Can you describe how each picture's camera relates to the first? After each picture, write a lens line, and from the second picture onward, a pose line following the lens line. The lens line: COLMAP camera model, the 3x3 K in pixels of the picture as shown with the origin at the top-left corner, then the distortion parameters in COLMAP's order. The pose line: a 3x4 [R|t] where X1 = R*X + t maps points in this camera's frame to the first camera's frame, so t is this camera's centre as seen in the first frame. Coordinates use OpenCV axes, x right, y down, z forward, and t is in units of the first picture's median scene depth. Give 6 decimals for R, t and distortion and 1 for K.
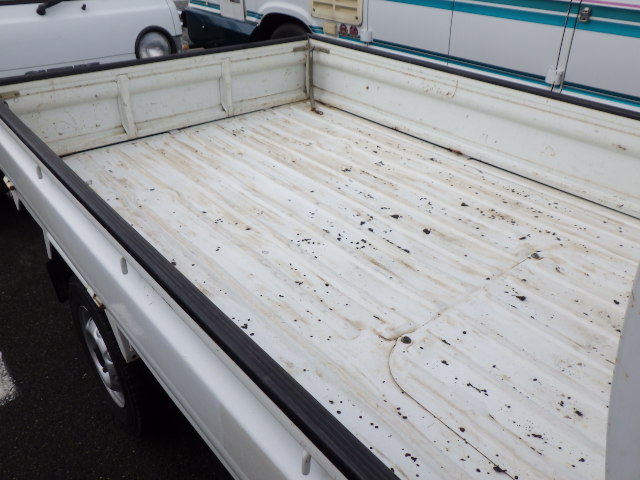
lens RADIAL K [[523.6, 0, 320.0], [0, 523.6, 240.0], [0, 0, 1]] dist [-0.000012, 0.001262]
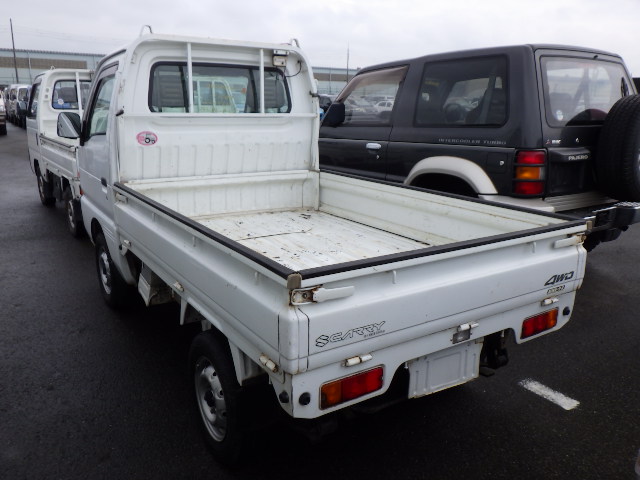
lens RADIAL K [[523.6, 0, 320.0], [0, 523.6, 240.0], [0, 0, 1]] dist [-0.000012, 0.001262]
pose [[-0.992820, -0.056563, 0.105402, -0.159631], [0.035166, 0.704192, 0.709139, -1.226510], [-0.114334, 0.707753, -0.697146, 2.058974]]
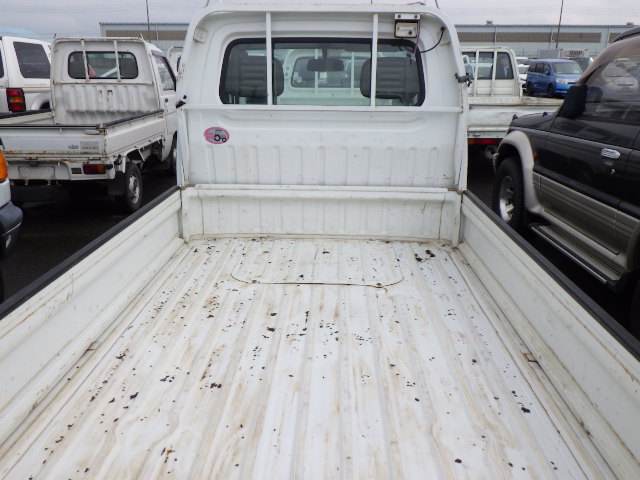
lens RADIAL K [[523.6, 0, 320.0], [0, 523.6, 240.0], [0, 0, 1]] dist [-0.000012, 0.001262]
pose [[-0.745640, -0.225227, 0.627131, -0.583229], [0.325971, 0.697556, 0.638089, -0.844310], [-0.581175, 0.680212, -0.446708, 1.287111]]
